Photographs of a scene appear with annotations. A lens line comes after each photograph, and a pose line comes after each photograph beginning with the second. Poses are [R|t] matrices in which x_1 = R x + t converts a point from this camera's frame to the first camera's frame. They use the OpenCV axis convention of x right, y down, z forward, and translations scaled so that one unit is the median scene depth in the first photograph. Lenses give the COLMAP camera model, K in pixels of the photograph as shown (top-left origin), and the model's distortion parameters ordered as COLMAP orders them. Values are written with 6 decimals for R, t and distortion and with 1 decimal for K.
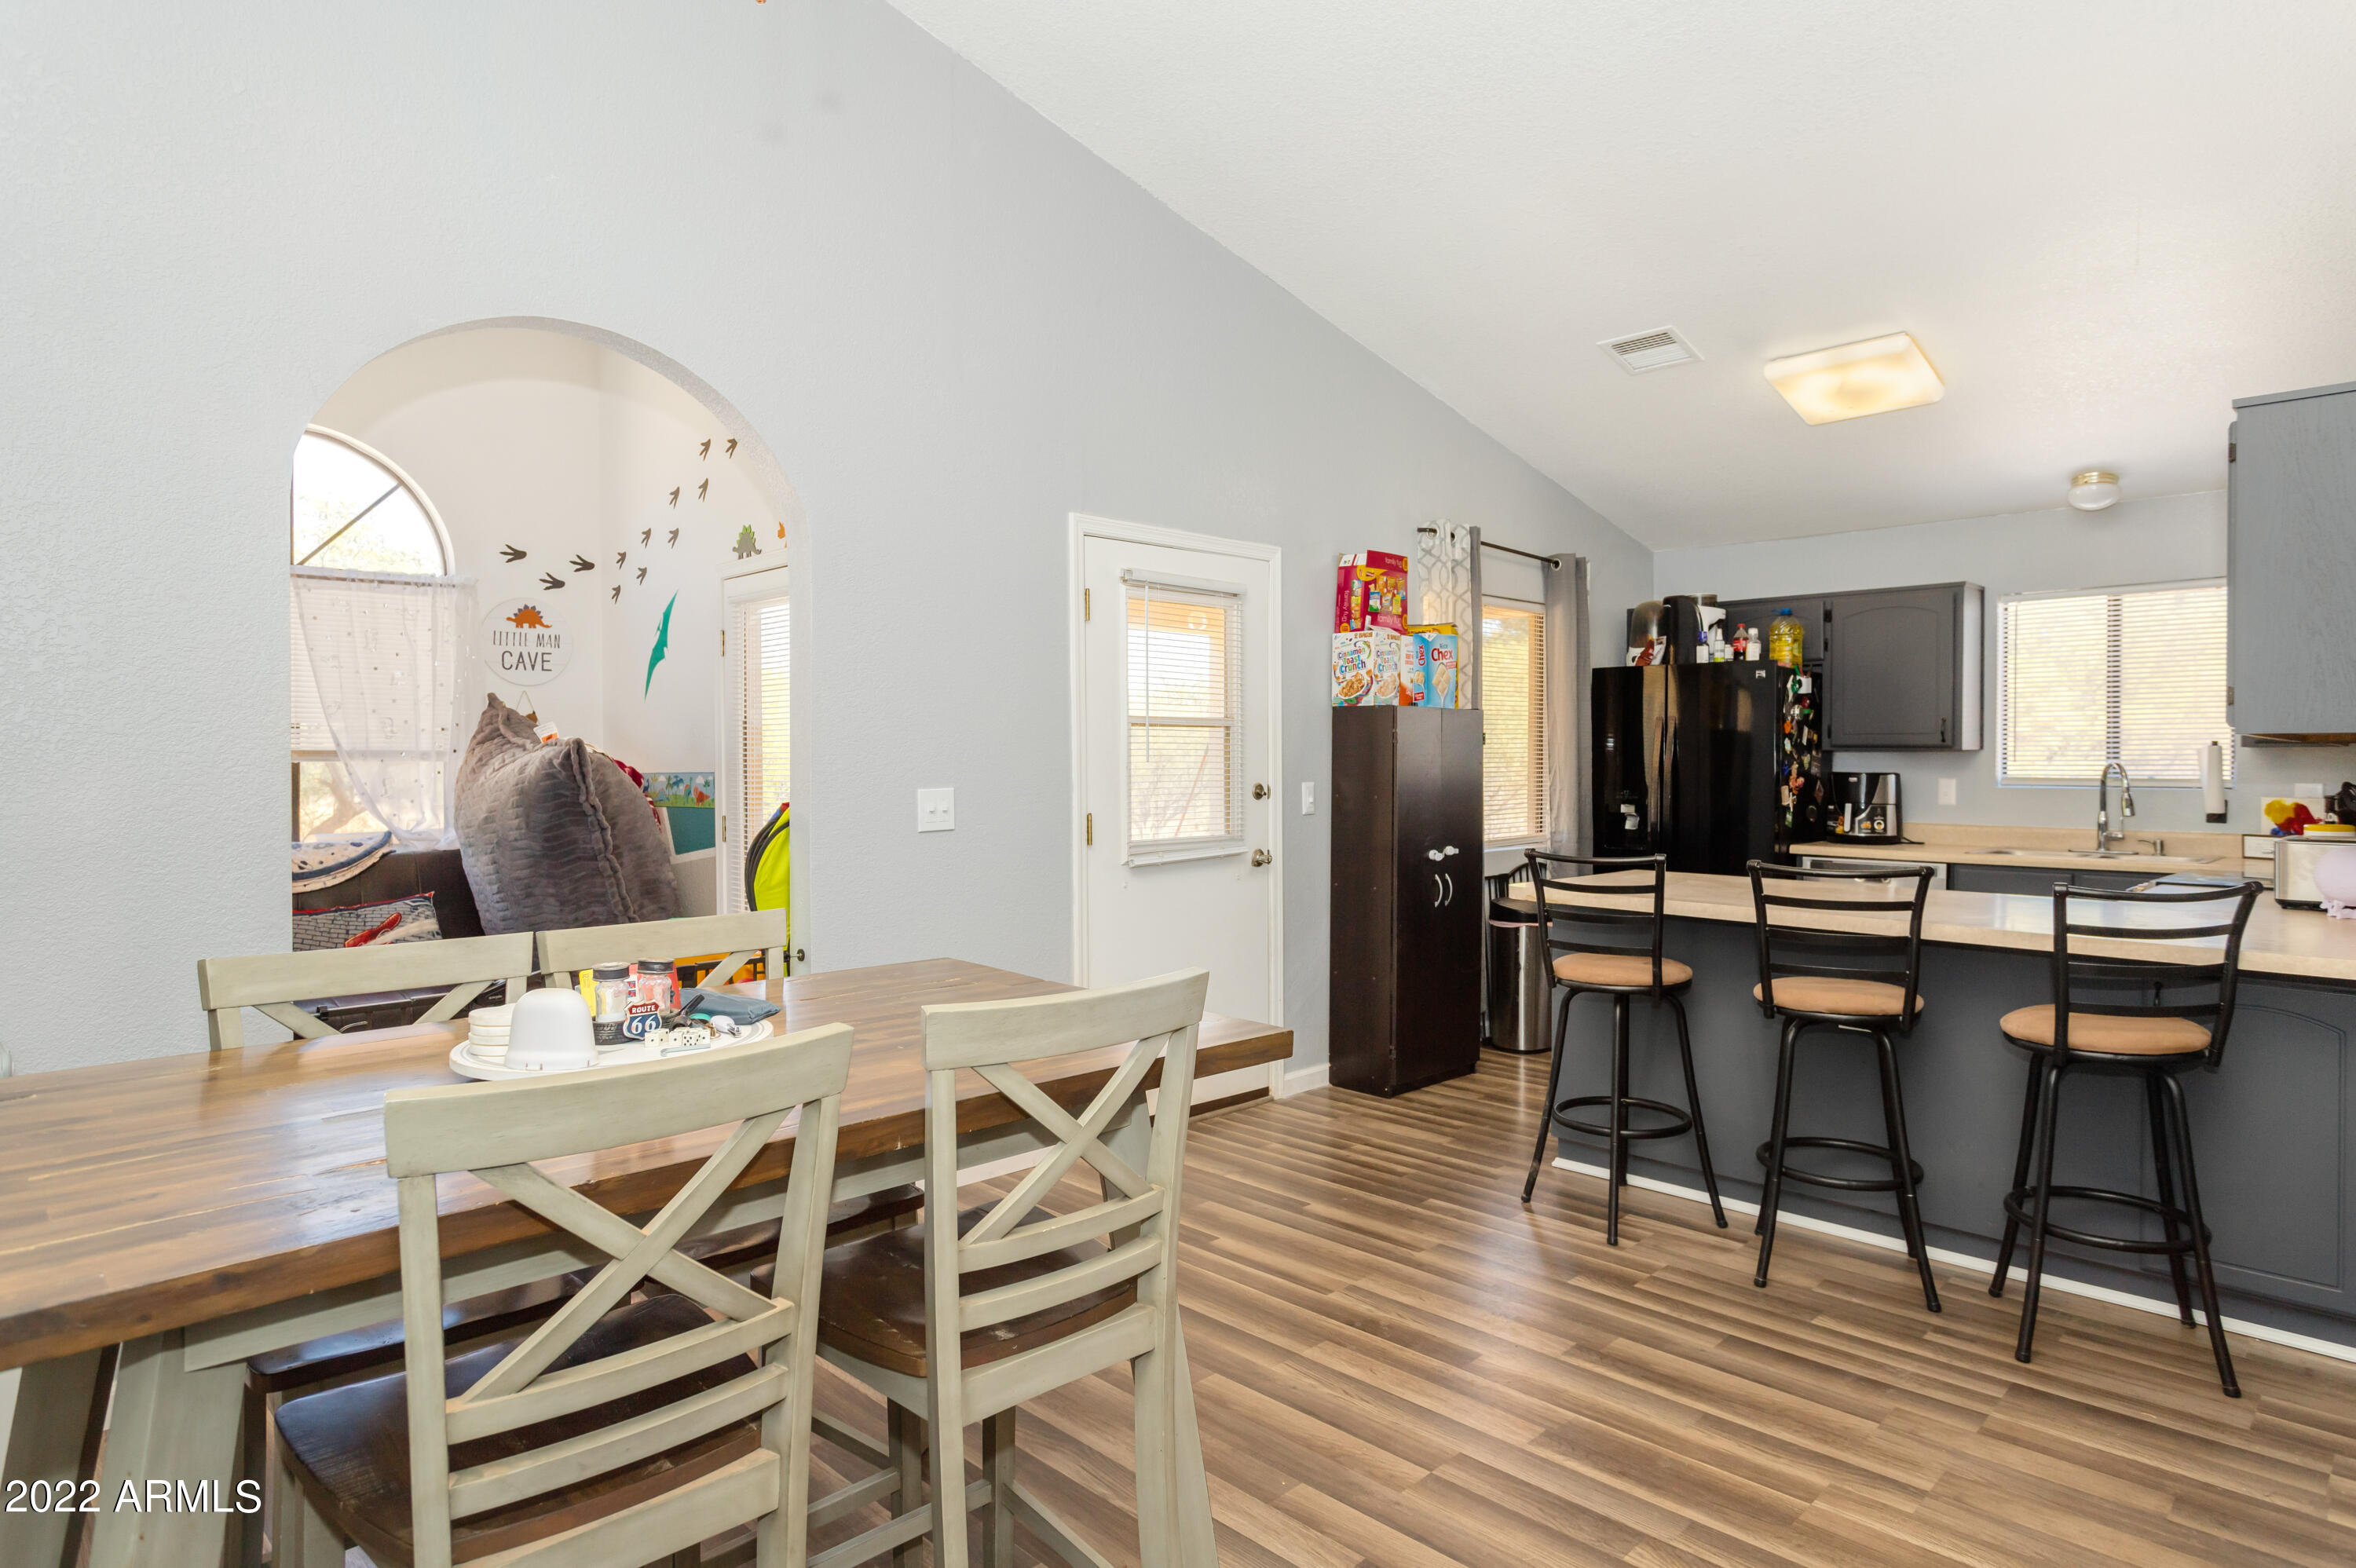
lens RADIAL K [[1319.0, 0, 1178.9], [0, 1319.0, 778.0], [0, 0, 1]] dist [-0.003760, 0.000115]
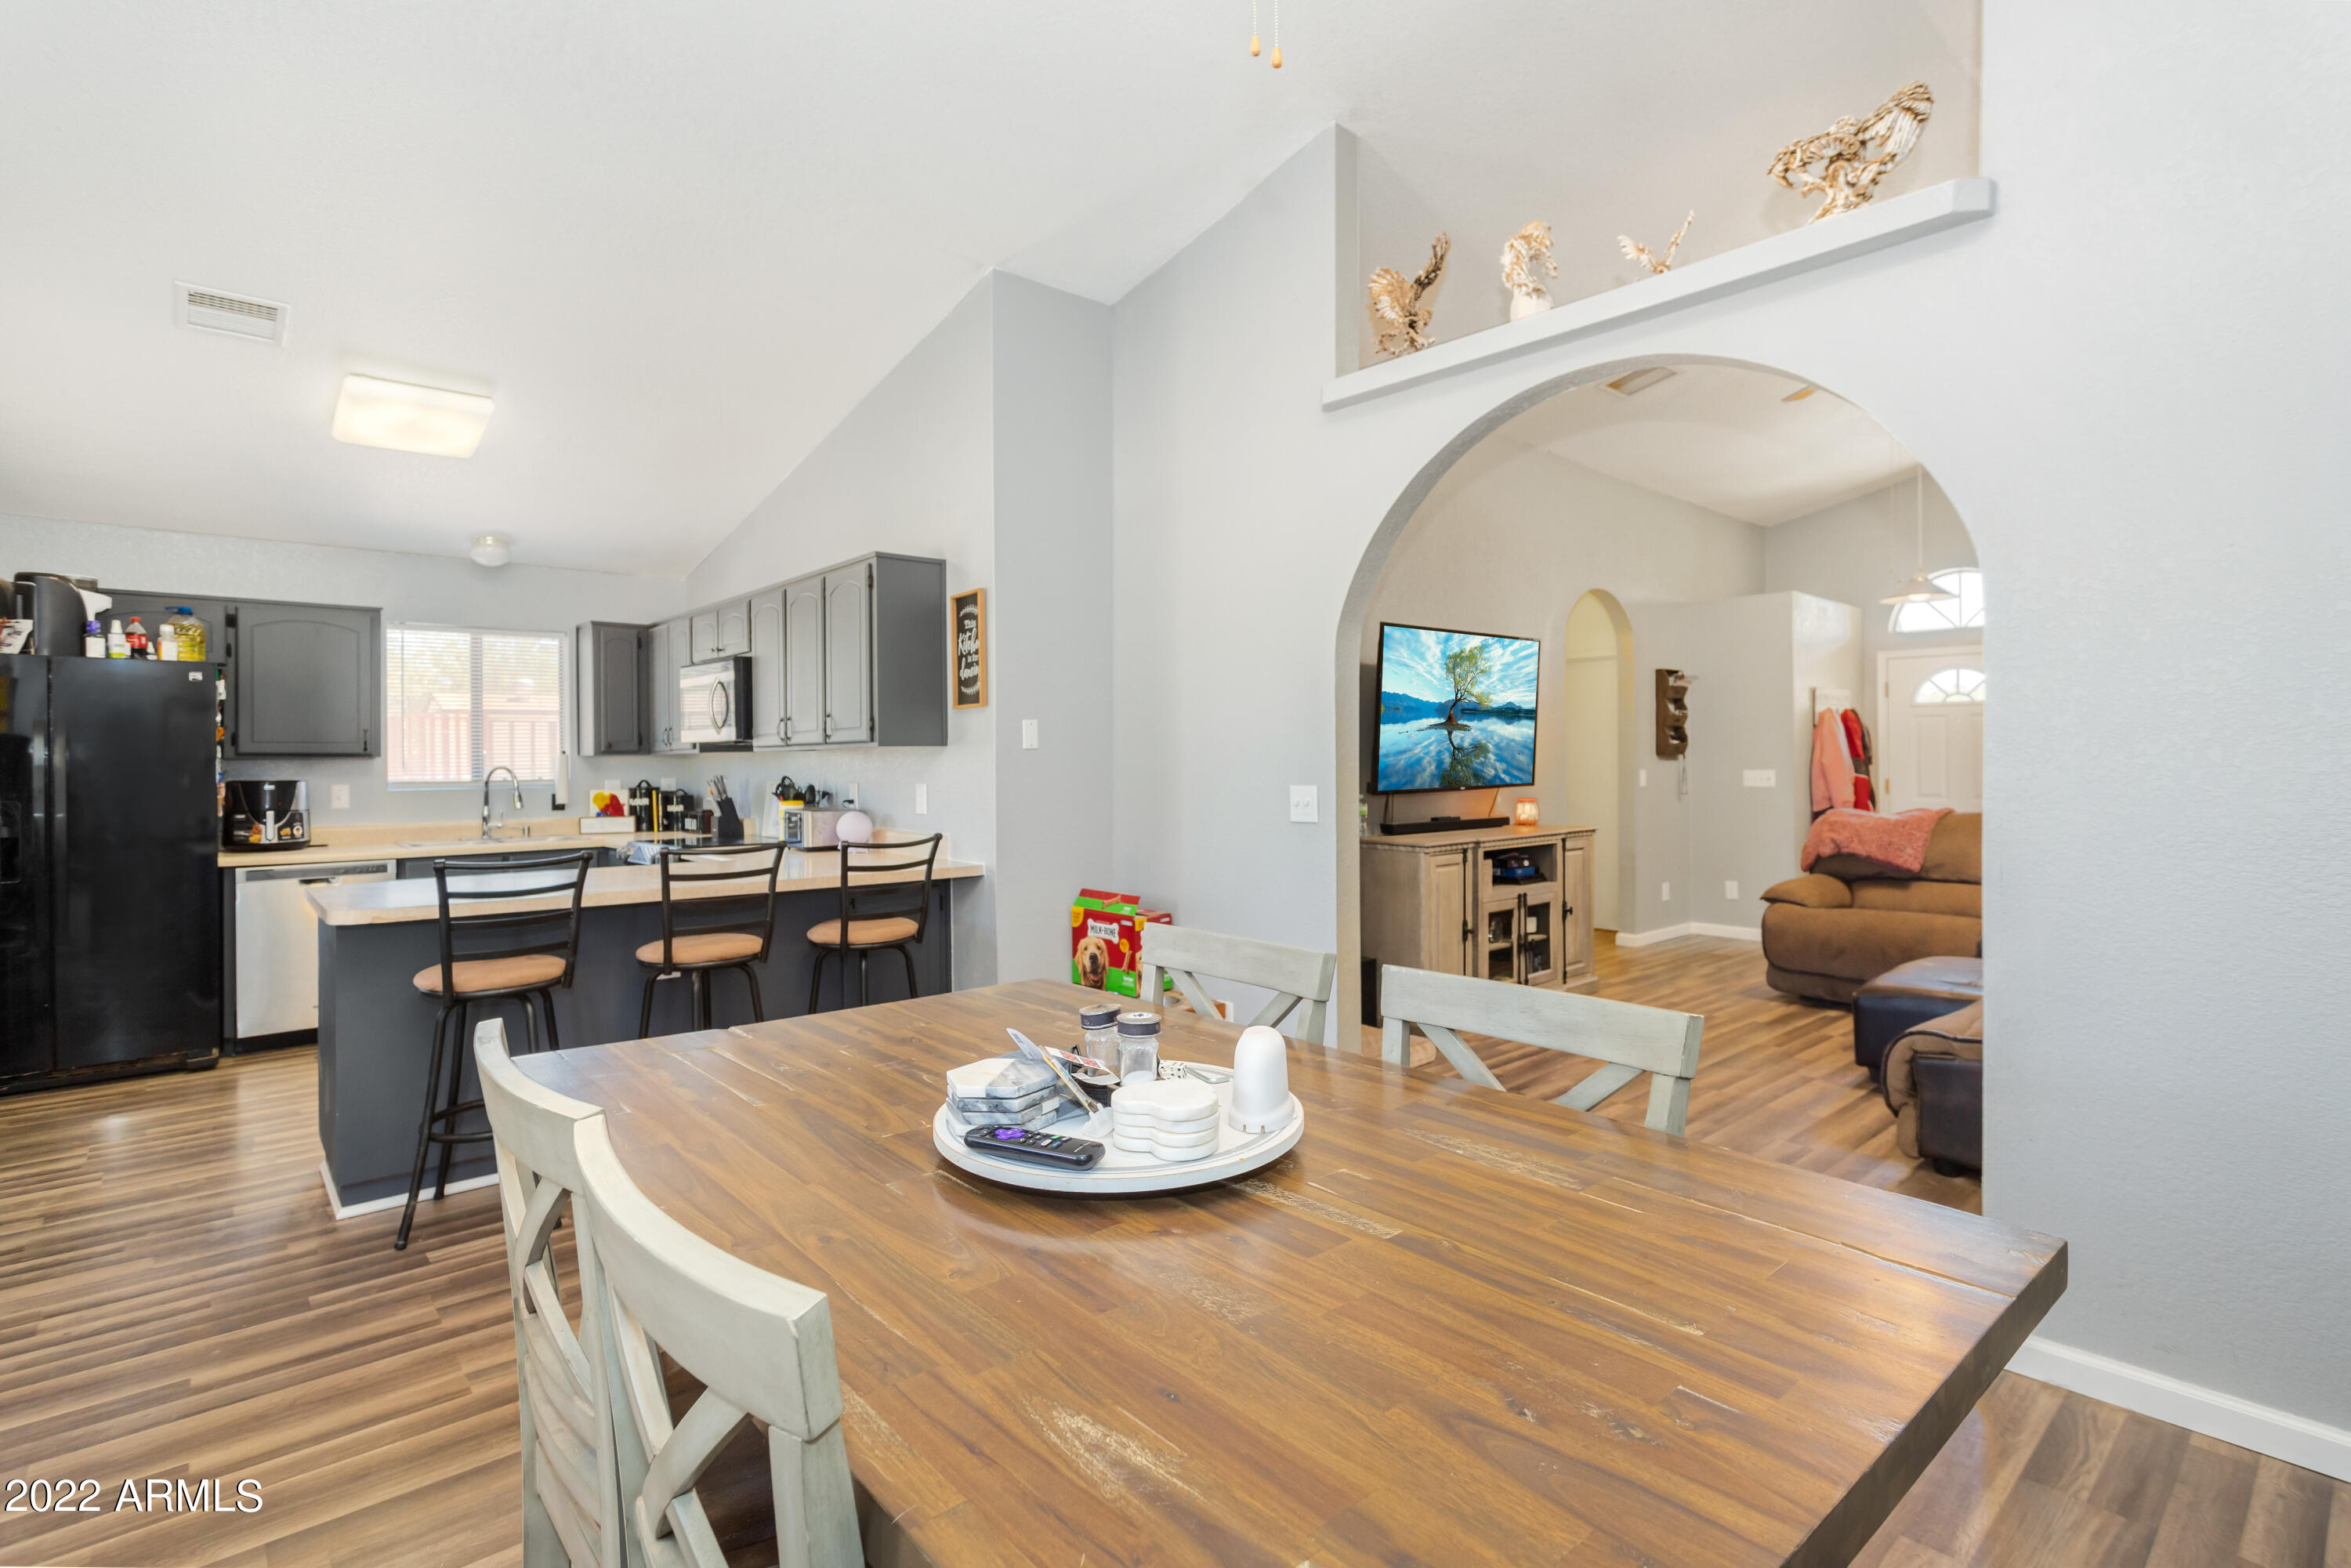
lens RADIAL K [[1118.7, 0, 1185.3], [0, 1118.7, 767.4], [0, 0, 1]] dist [0.001706, 0.002599]
pose [[0.055981, -0.010734, 0.998374, -0.322095], [0.023563, 0.999678, 0.009427, -0.005914], [-0.998154, 0.022997, 0.056215, 0.267543]]
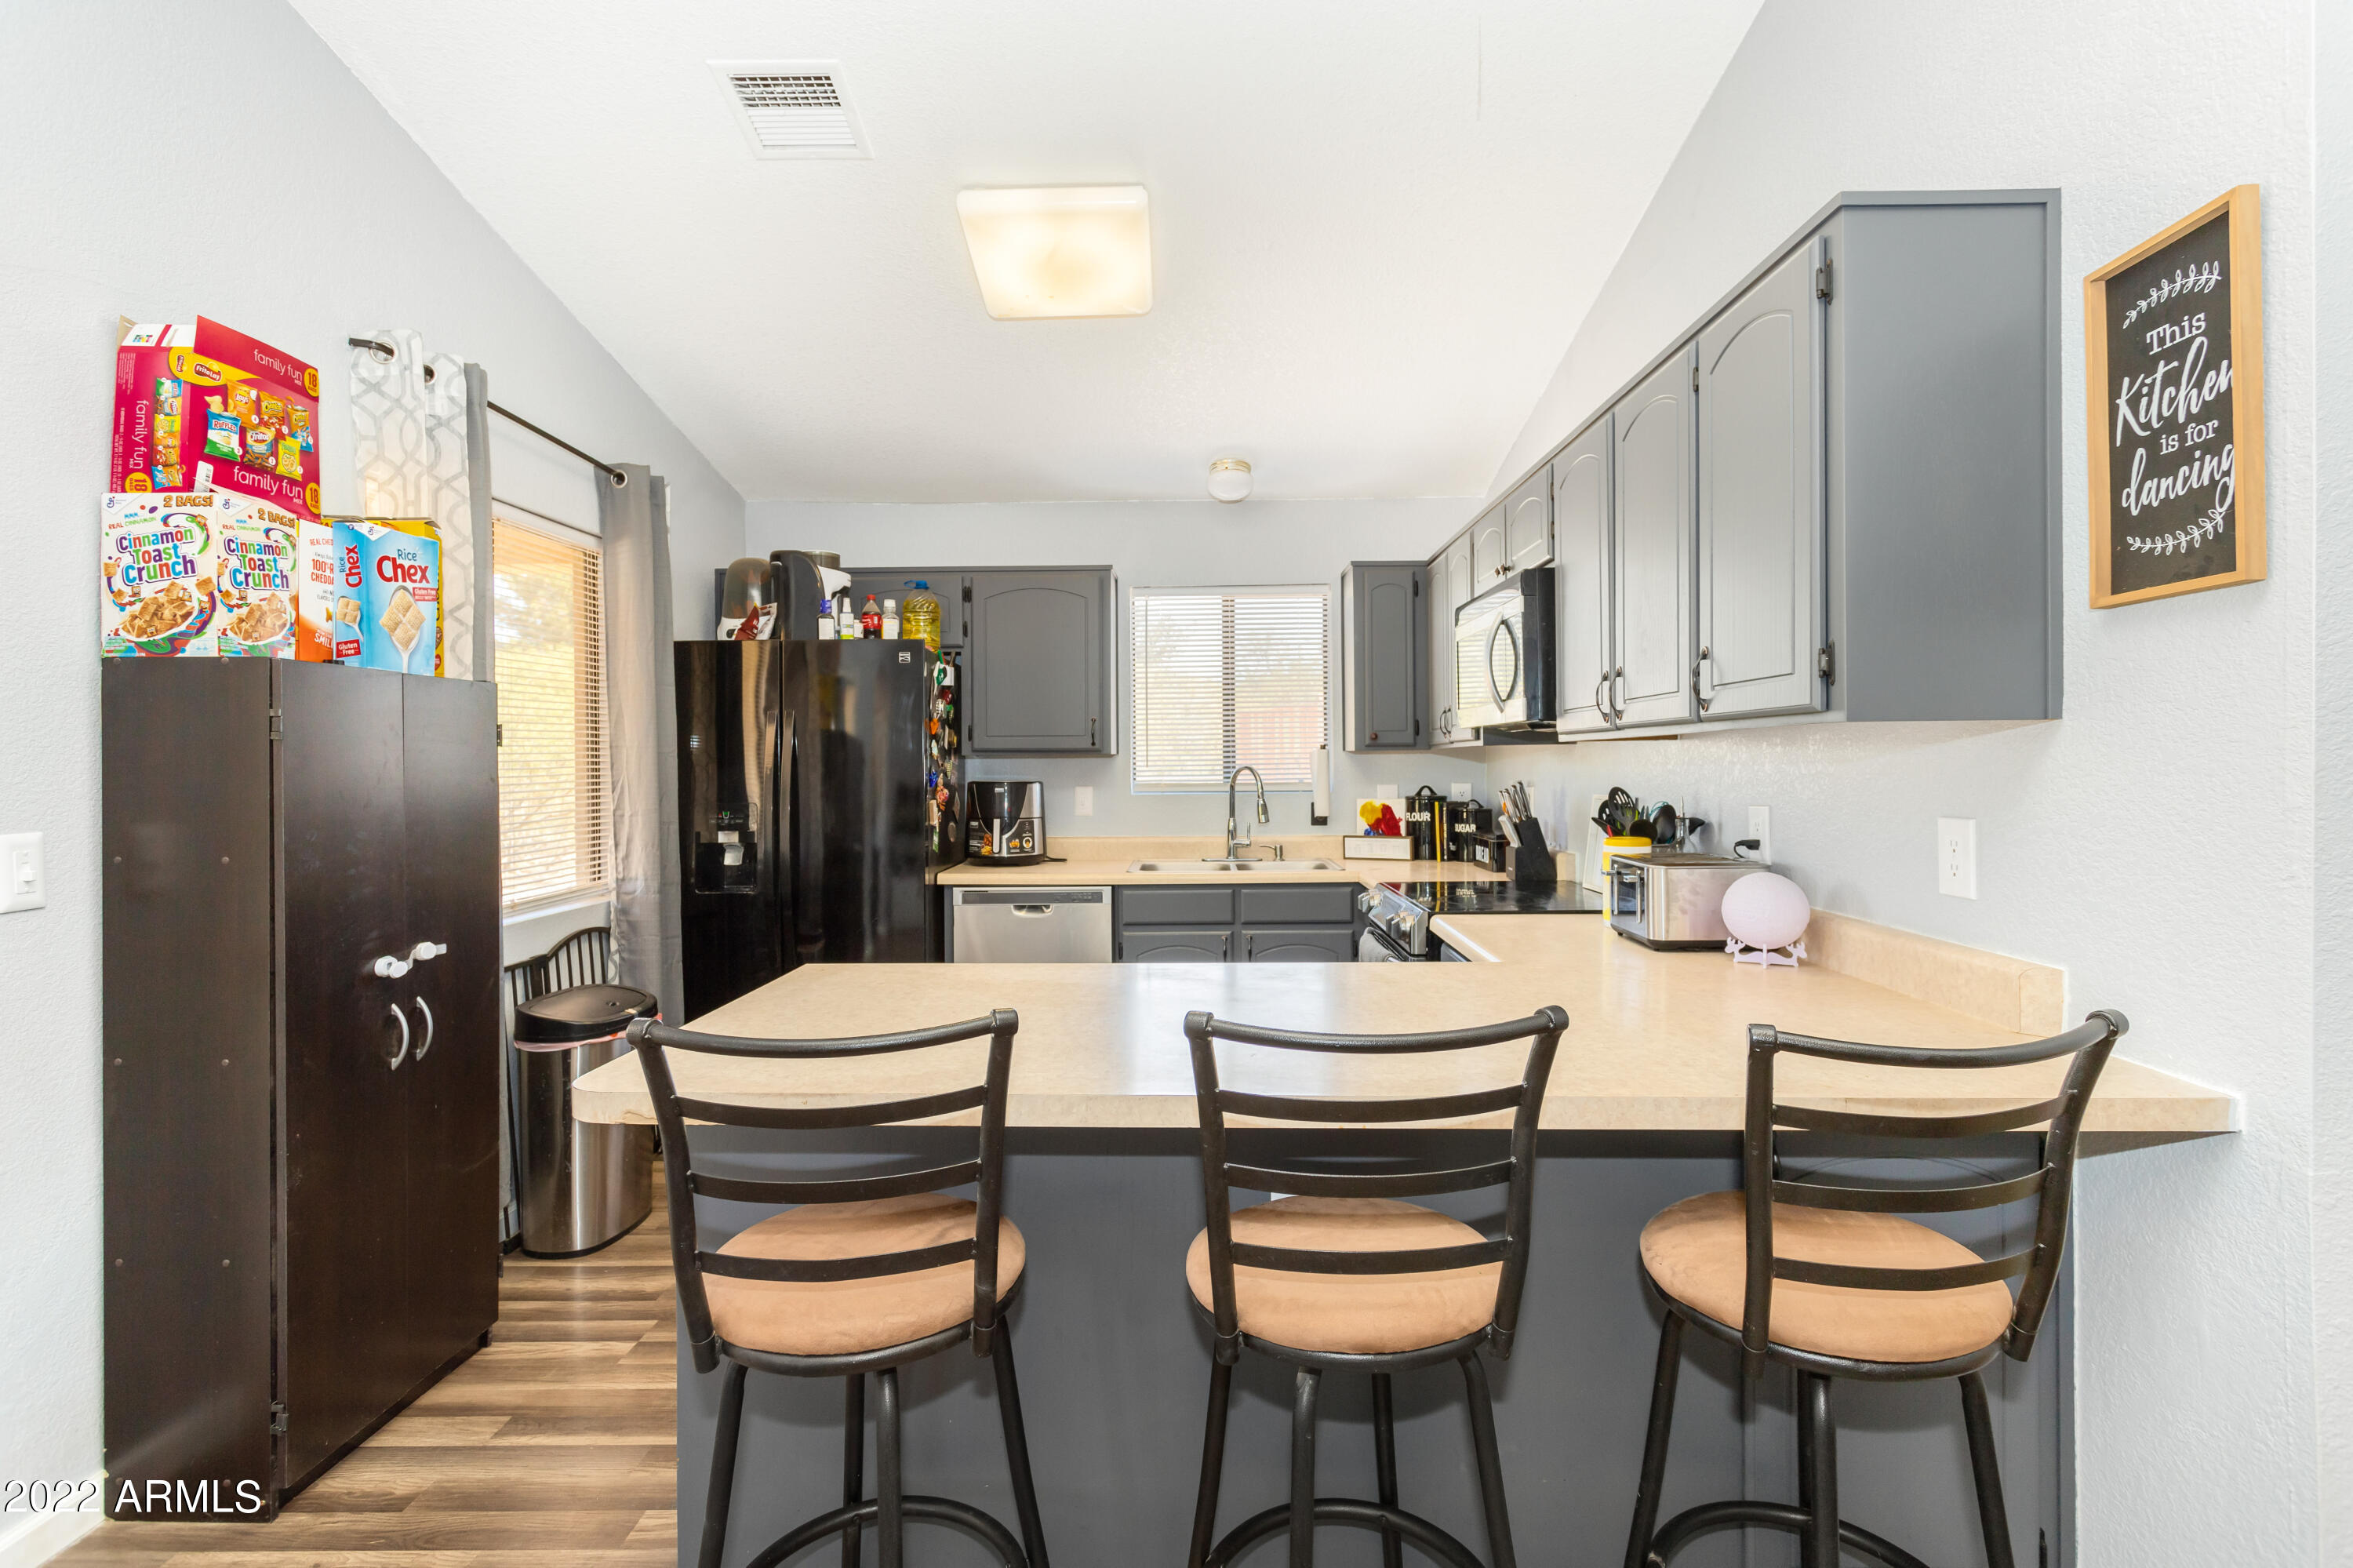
lens RADIAL K [[1119.8, 0, 1175.1], [0, 1119.8, 767.1], [0, 0, 1]] dist [0.001706, 0.002599]
pose [[0.718801, -0.009978, 0.695144, 0.100181], [0.019264, 0.999799, -0.005568, -0.007746], [-0.694948, 0.017394, 0.718849, 0.430472]]
